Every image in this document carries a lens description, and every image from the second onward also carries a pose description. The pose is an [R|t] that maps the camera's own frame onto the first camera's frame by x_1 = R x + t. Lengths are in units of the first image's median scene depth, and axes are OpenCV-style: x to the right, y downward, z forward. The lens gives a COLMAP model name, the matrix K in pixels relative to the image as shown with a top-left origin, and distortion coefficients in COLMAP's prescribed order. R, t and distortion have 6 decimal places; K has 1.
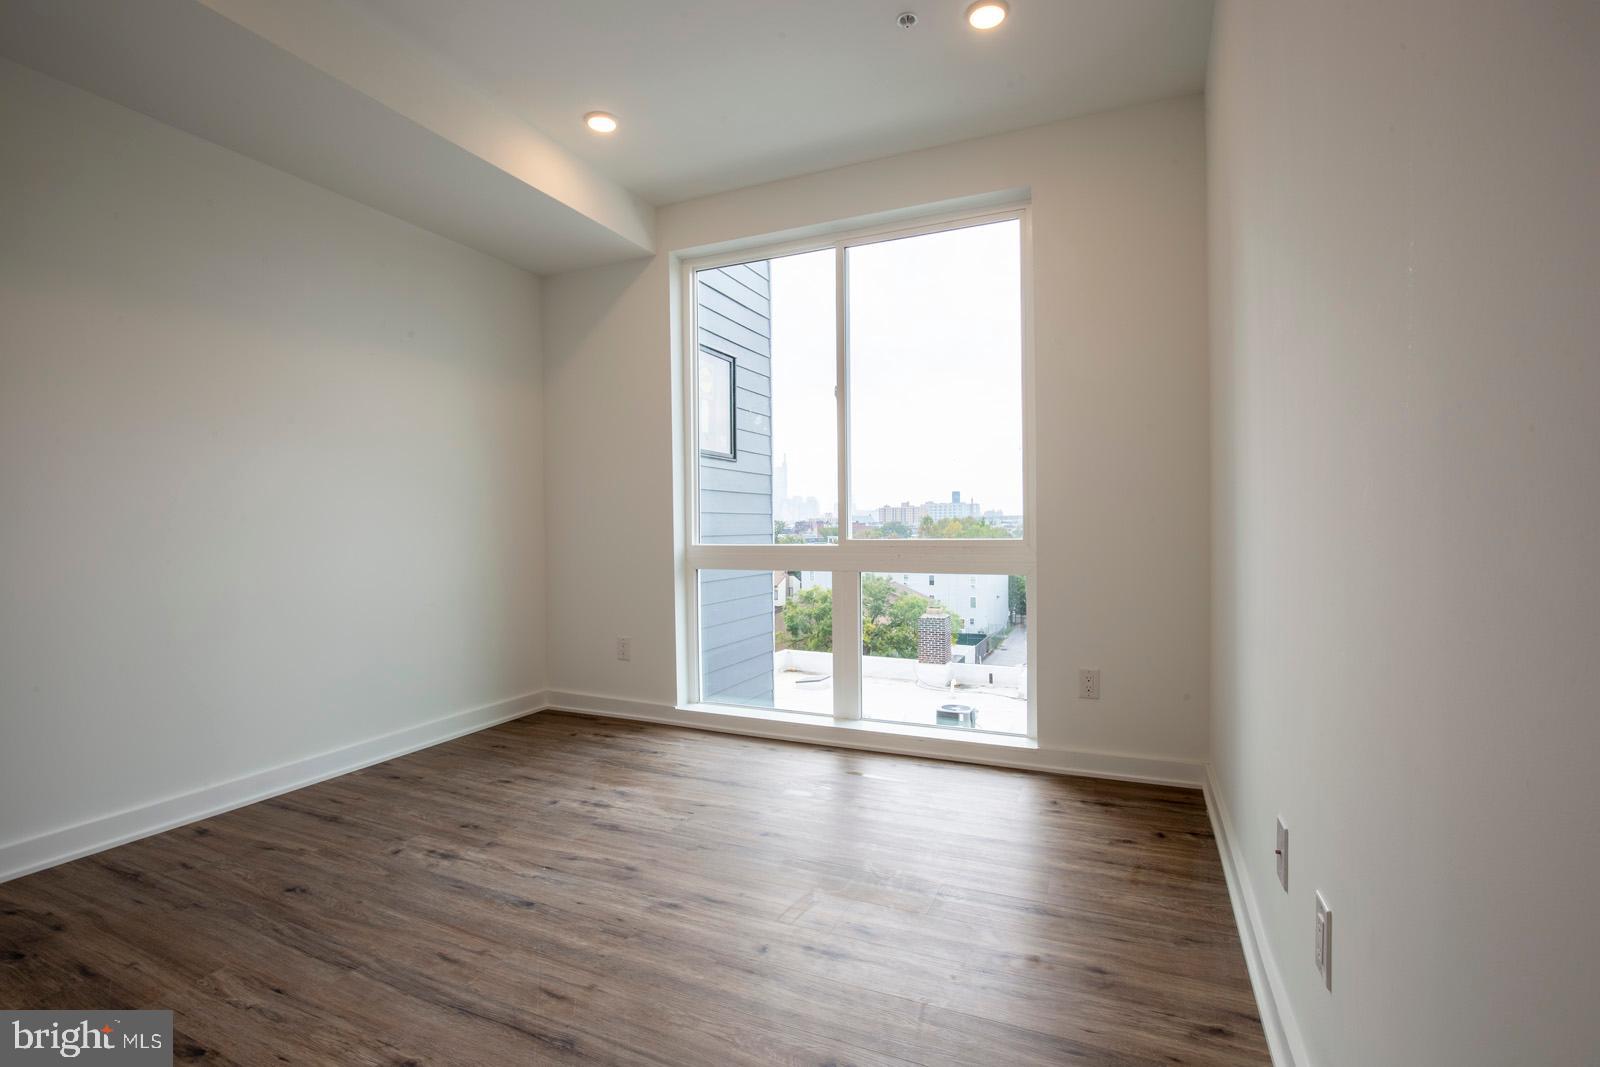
lens RADIAL K [[731.8, 0, 800.0], [0, 731.8, 533.5], [0, 0, 1]] dist [-0.030563, 0.000262]
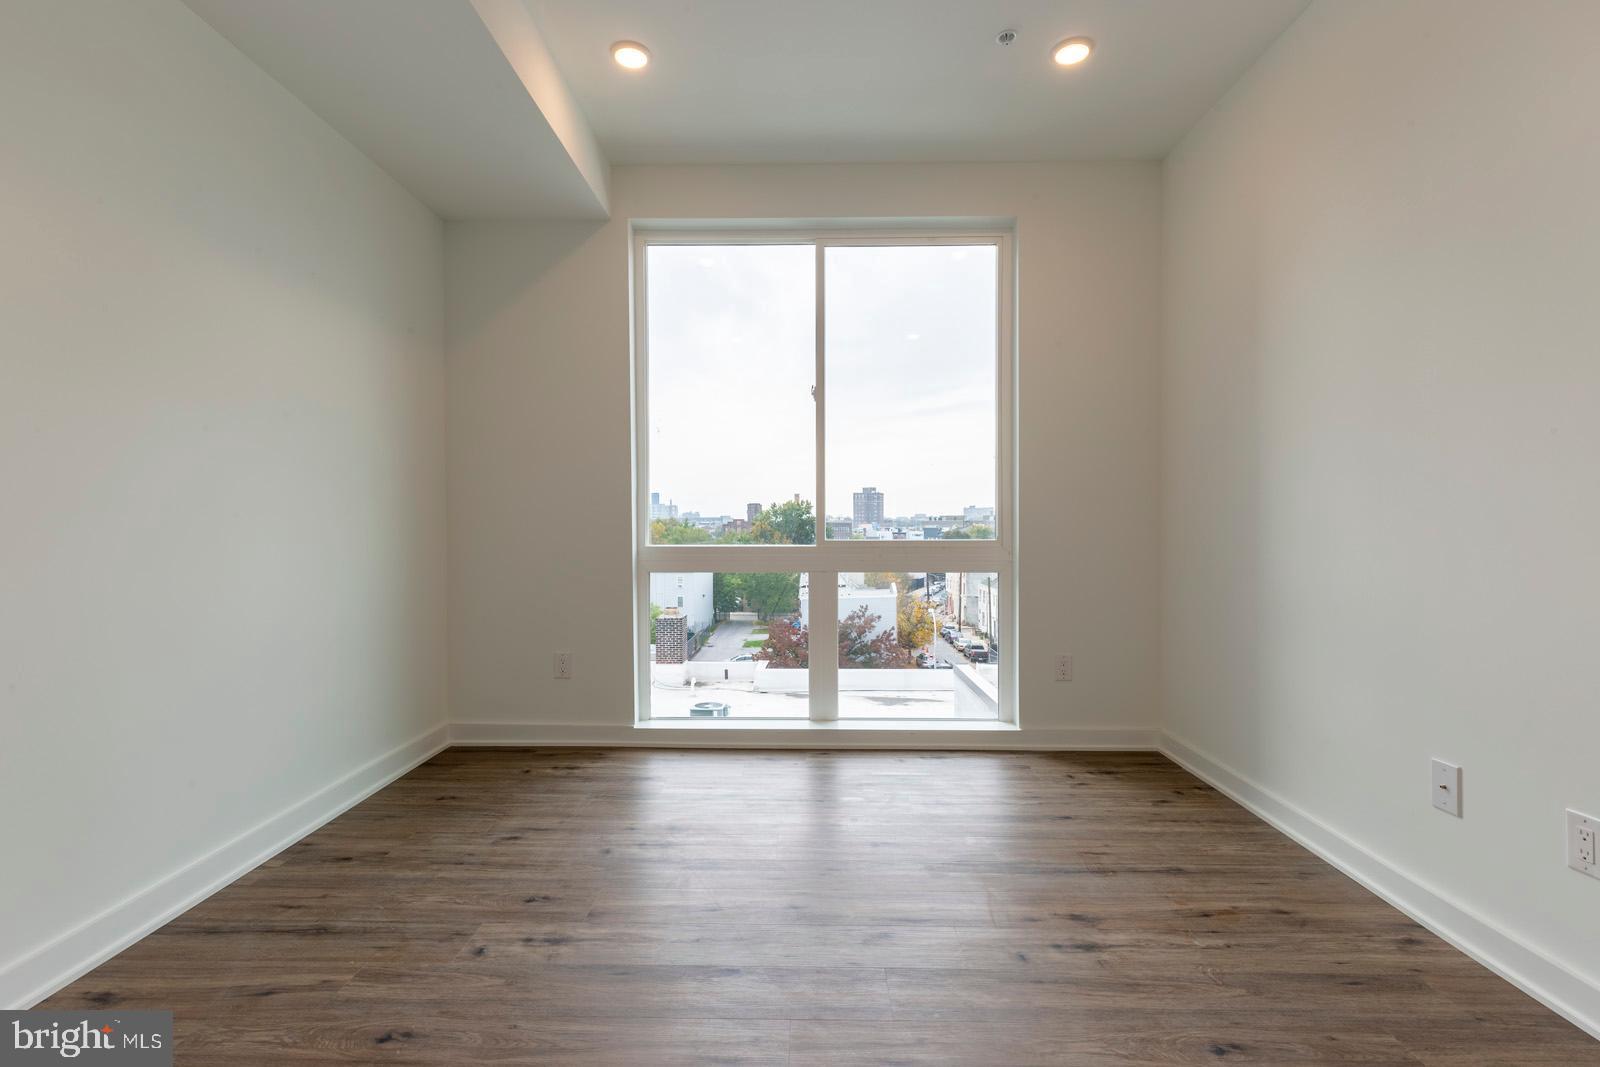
lens RADIAL K [[723.3, 0, 798.7], [0, 723.3, 533.0], [0, 0, 1]] dist [0.008571, -0.003311]
pose [[0.919953, 0.004666, 0.392000, -0.388716], [-0.003964, 0.999989, -0.002599, 0.001392], [-0.392008, 0.000837, 0.919962, 0.115774]]
